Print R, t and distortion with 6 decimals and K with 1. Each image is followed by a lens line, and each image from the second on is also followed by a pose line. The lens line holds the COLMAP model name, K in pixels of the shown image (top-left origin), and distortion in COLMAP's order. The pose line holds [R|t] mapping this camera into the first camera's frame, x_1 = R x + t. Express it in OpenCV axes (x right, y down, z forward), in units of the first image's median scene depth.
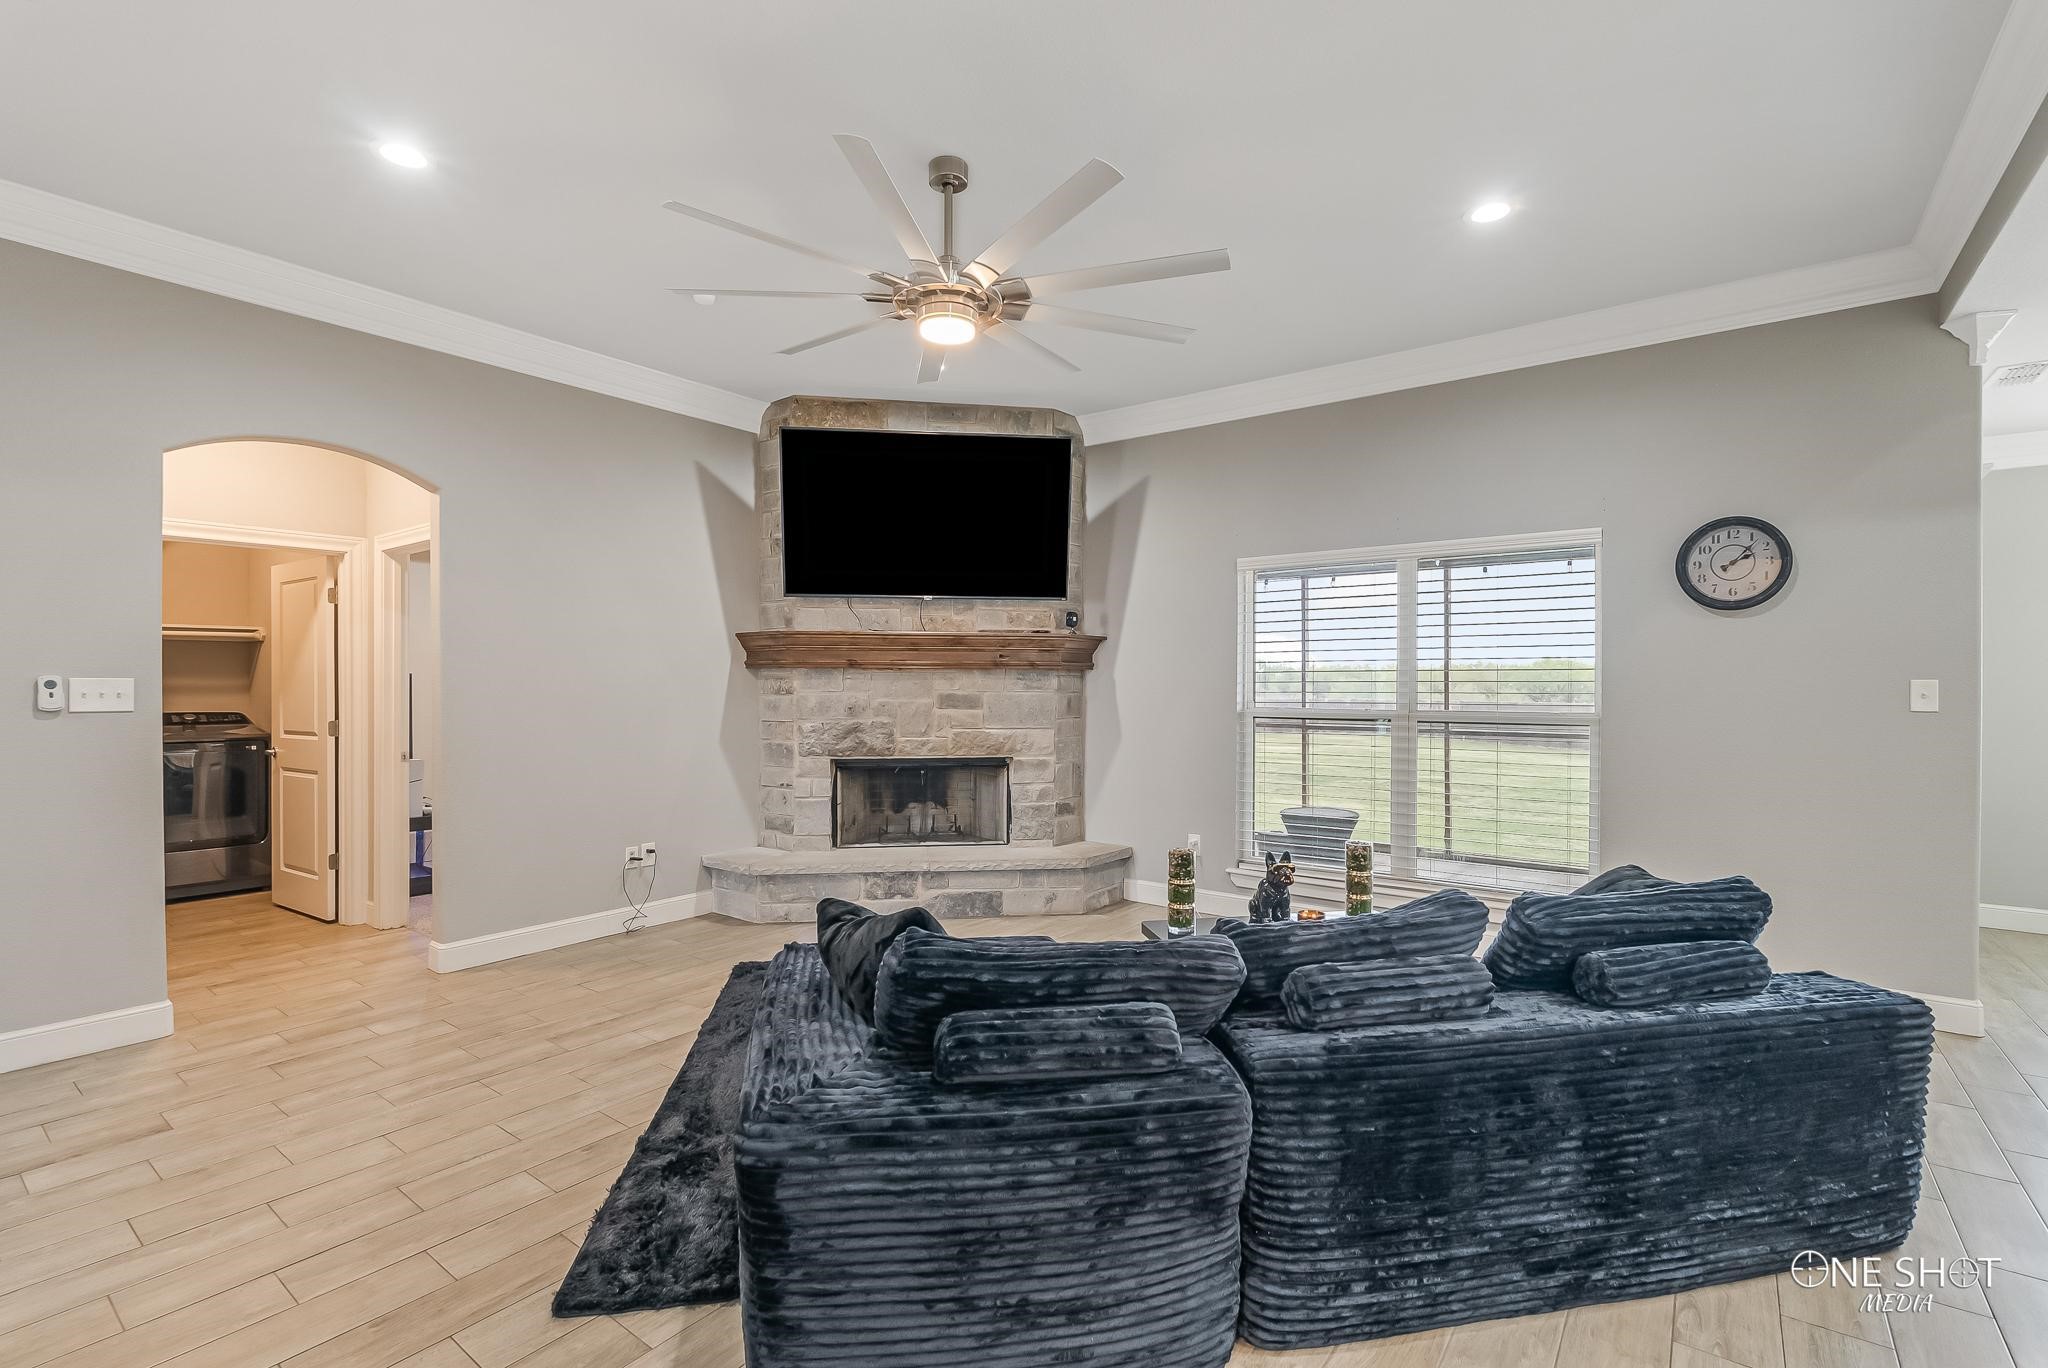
lens RADIAL K [[935.0, 0, 1025.8], [0, 935.0, 685.1], [0, 0, 1]] dist [-0.002571, 0.000682]
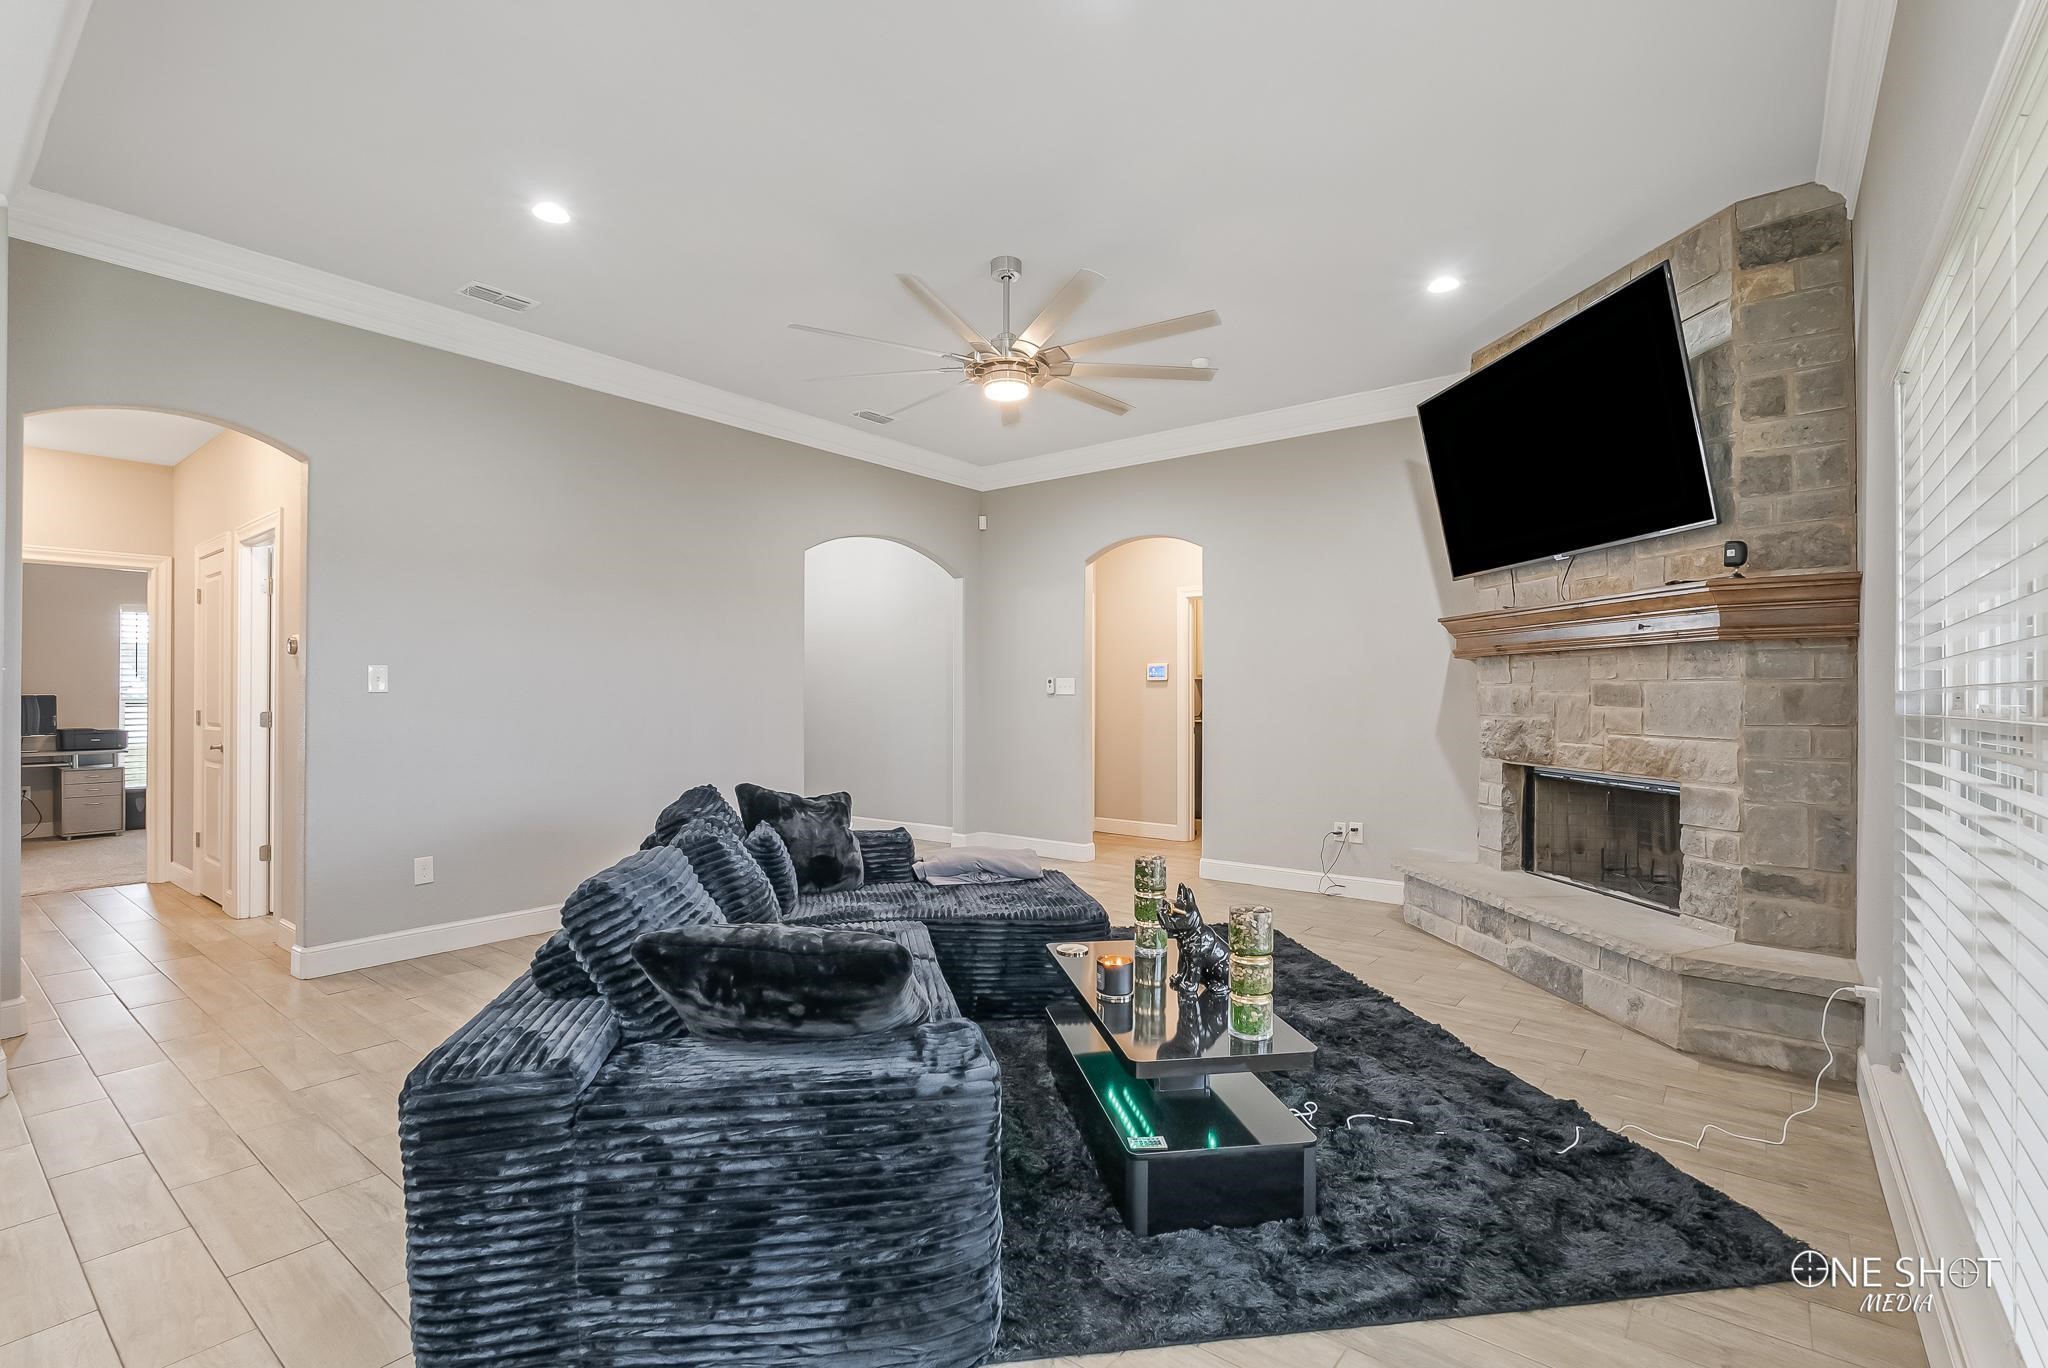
lens RADIAL K [[935.0, 0, 1003.3], [0, 935.0, 691.1], [0, 0, 1]] dist [-0.002571, 0.000682]
pose [[-0.048474, -0.007363, -0.998797, 0.669028], [-0.004813, 0.999963, -0.007138, 0.022070], [0.998813, 0.004461, -0.048508, 0.589425]]
